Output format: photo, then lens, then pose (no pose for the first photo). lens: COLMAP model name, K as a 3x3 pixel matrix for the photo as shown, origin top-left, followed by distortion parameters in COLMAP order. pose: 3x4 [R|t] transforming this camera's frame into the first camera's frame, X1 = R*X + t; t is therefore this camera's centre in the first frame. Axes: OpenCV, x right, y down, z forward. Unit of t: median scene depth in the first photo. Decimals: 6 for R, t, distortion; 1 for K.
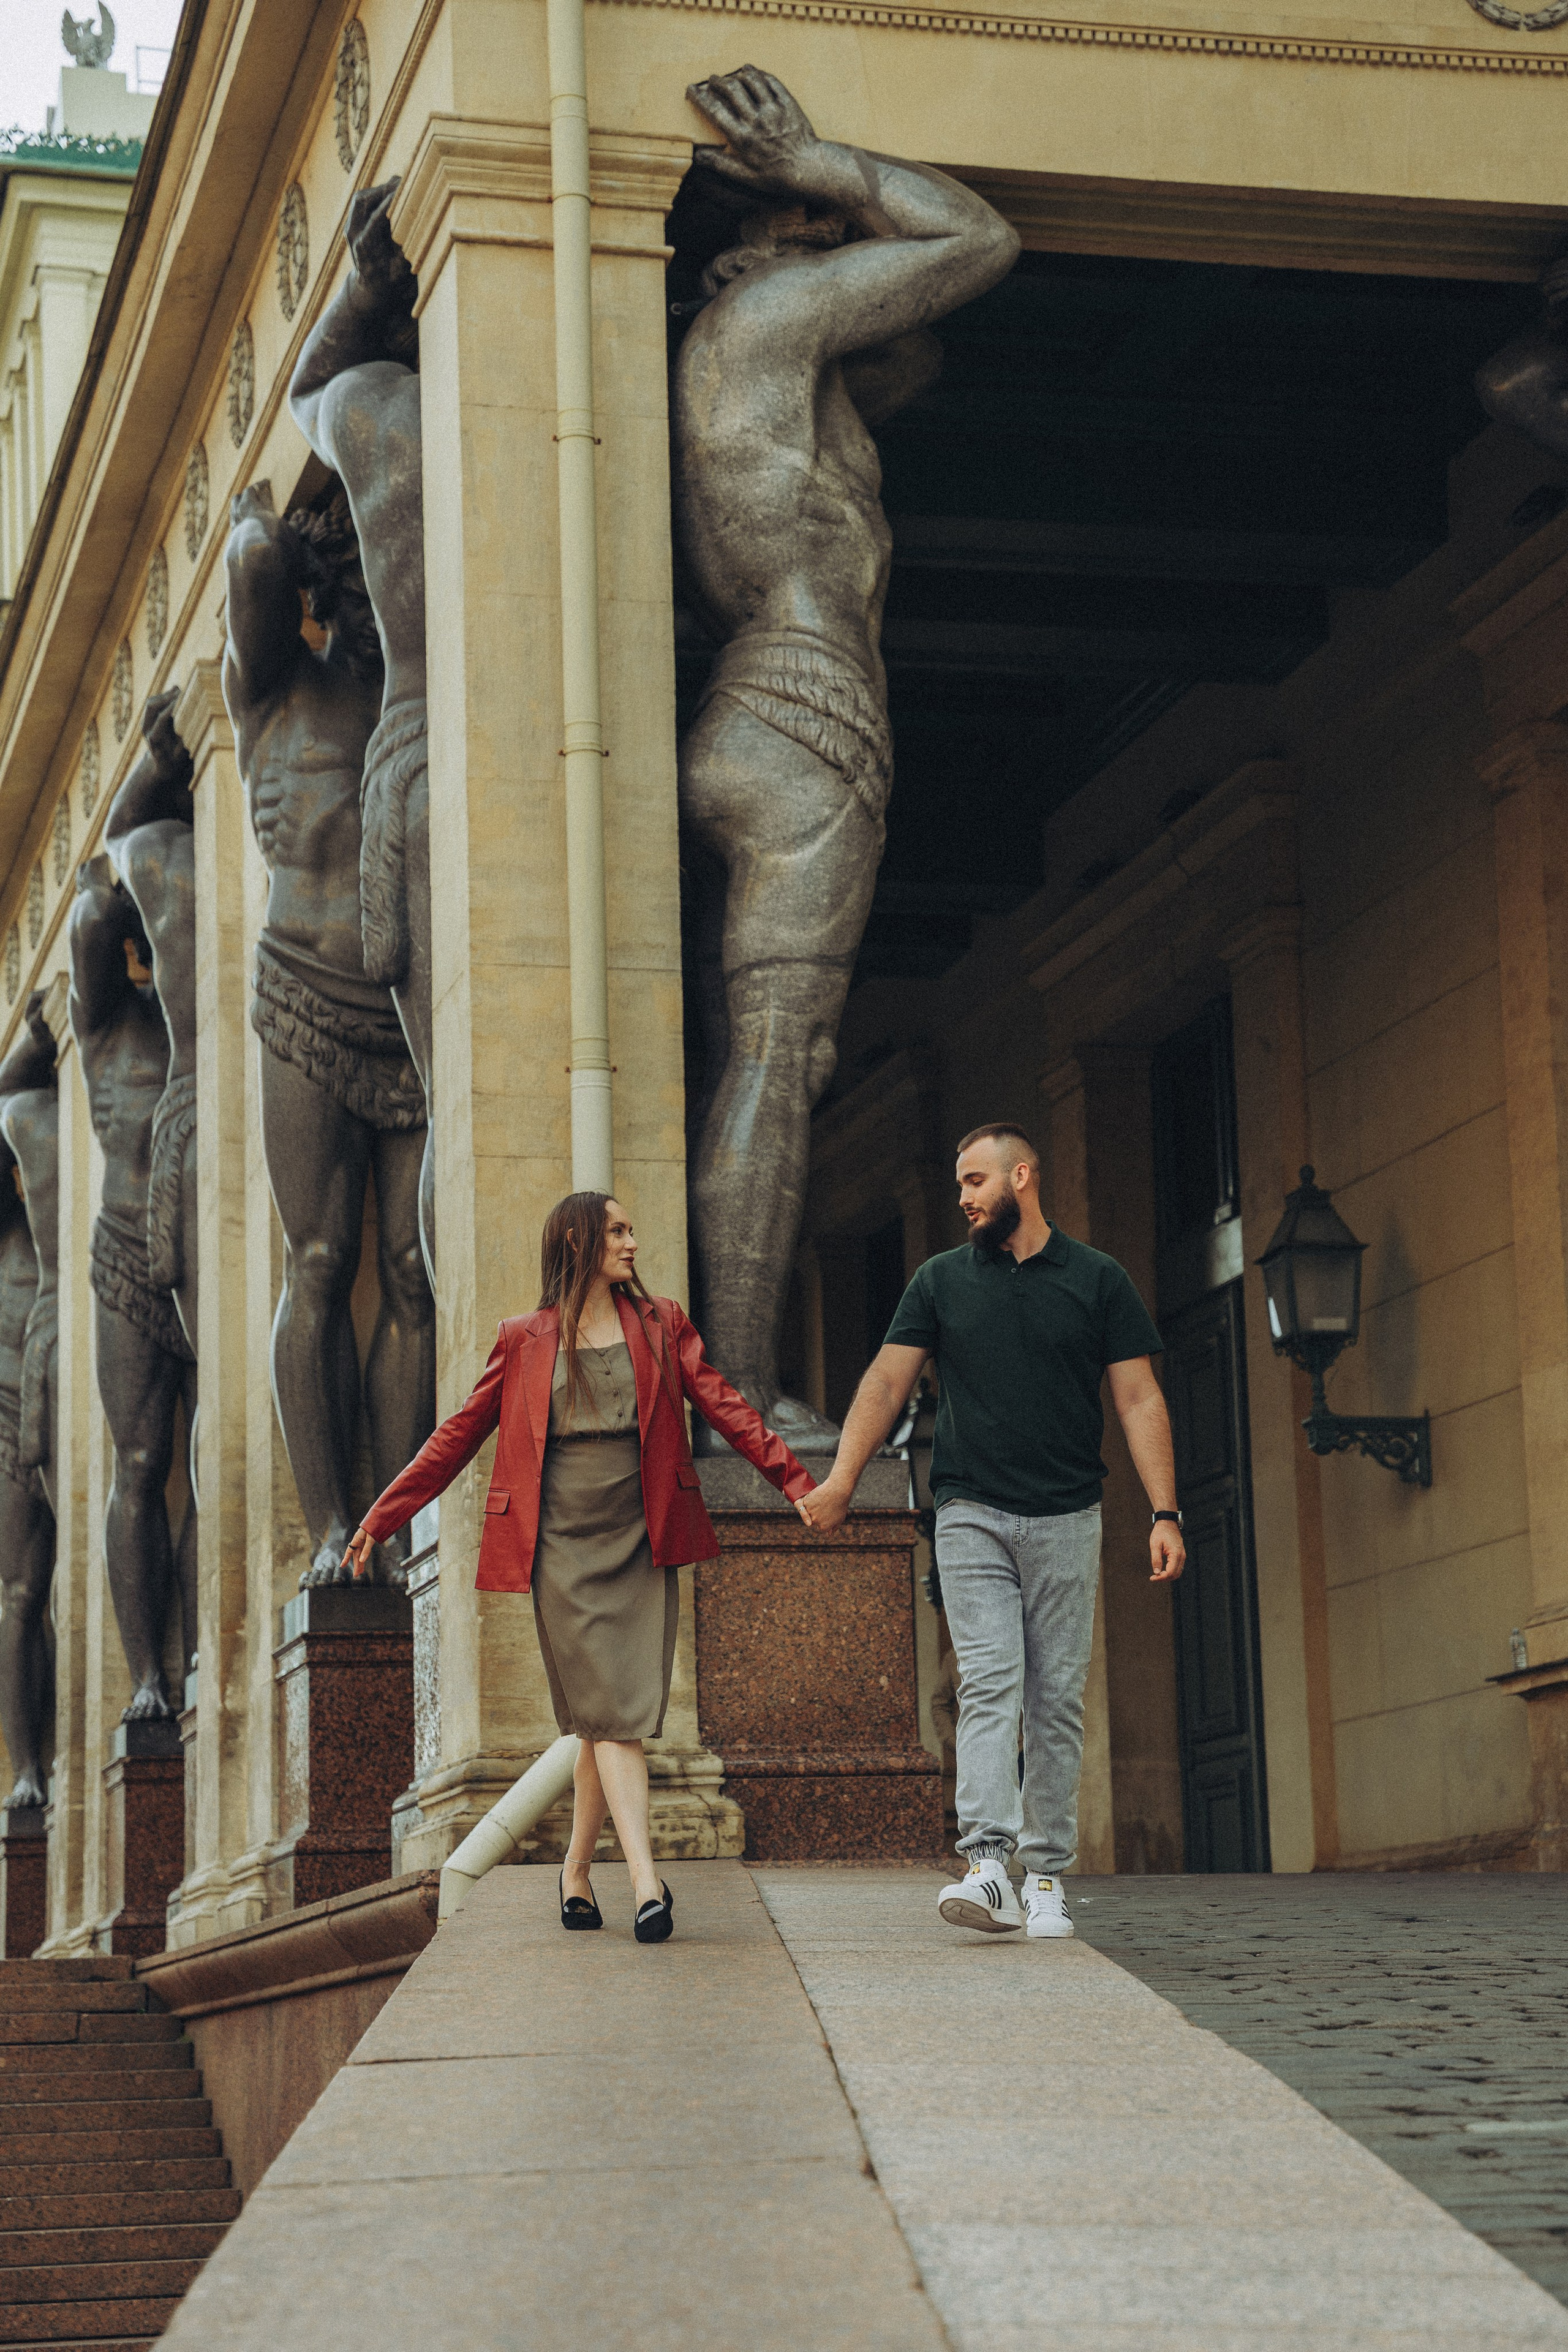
lens RADIAL K [[4772.9, 0, 842.7], [0, 4772.9, 1305.4], [0, 0, 1]] dist [0.353613, -0.256730]
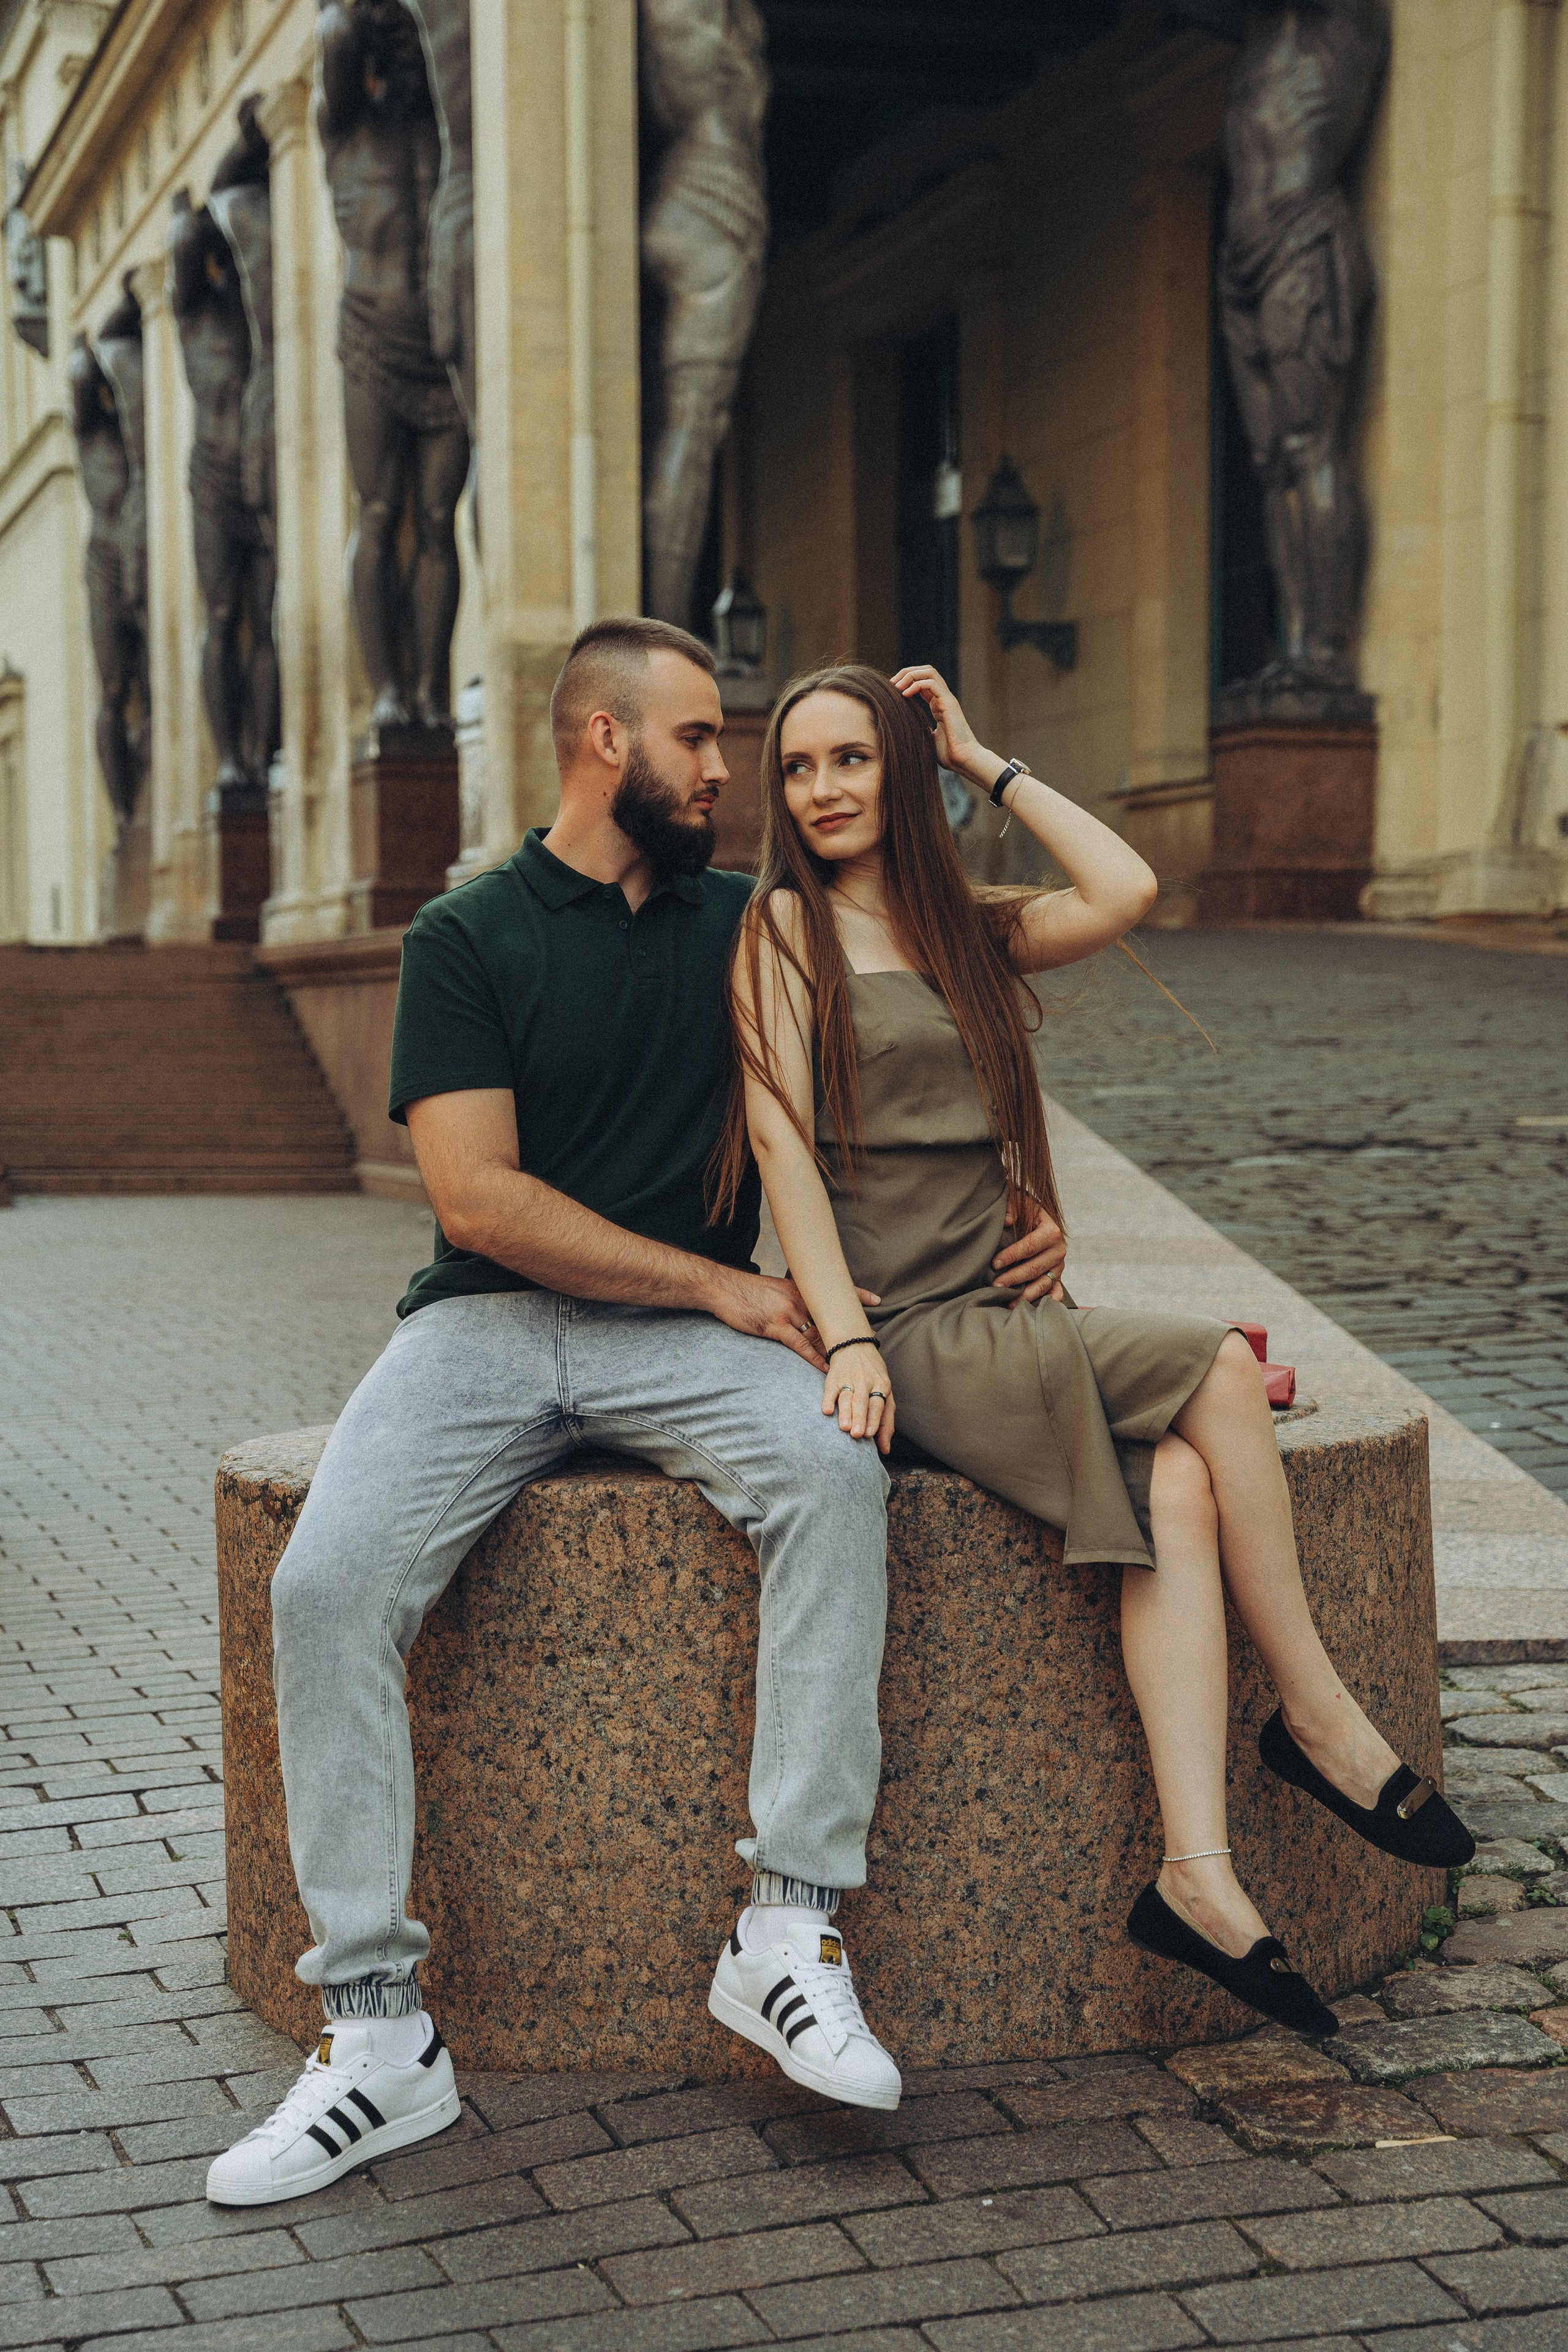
lens RADIAL K [[3716.4, 0, 773.7], [0, 3716.4, 1175.2], [0, 0, 1]] dist [0.178653, 0.404007]
pose [[0.998546, 0.019640, 0.050197, -0.043799], [-0.029381, 0.979070, 0.201390, -0.056620], [-0.045191, -0.202572, 0.978224, -0.290411]]
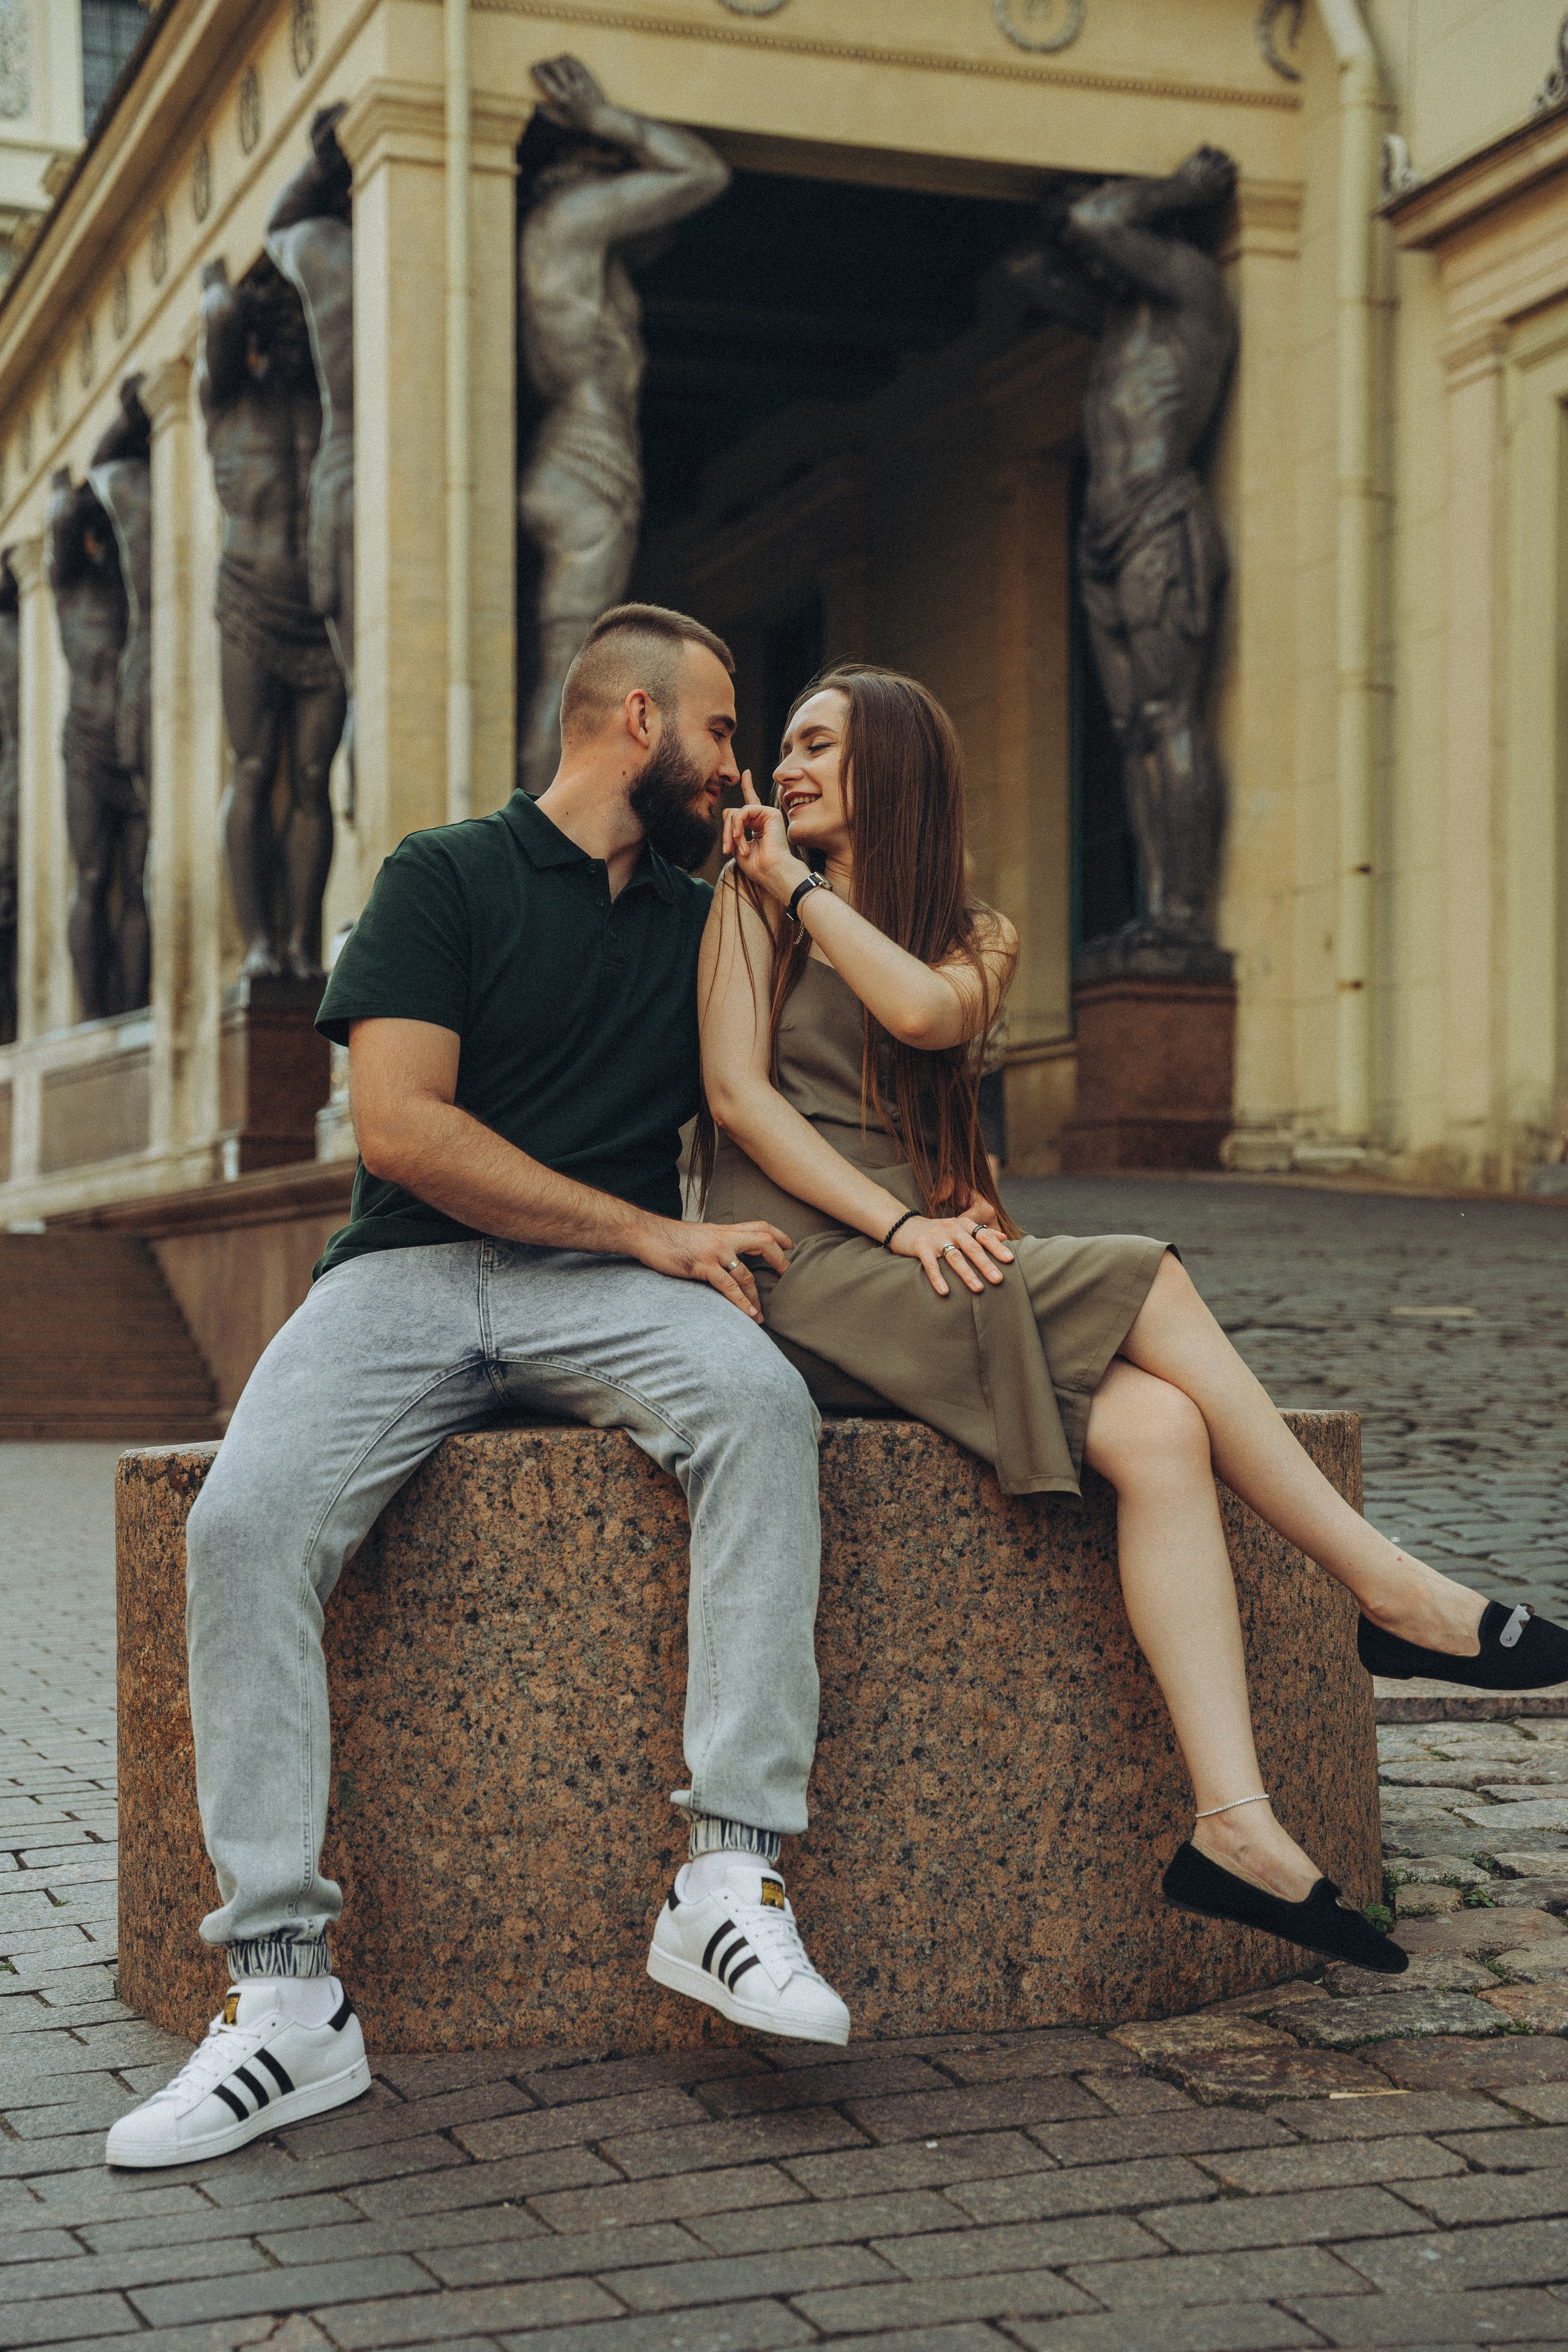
lens RADIAL K [[3682.2, 0, 787.9], [0, 3682.2, 1184.6], [0, 0, 1]] dist [0.191326, 0.291126]
pose [[0.995343, 0.031564, 0.091078, -0.047432], [-0.042497, 0.991776, 0.120720, -0.034023], [-0.086518, -0.124029, 0.988500, -0.286600]]
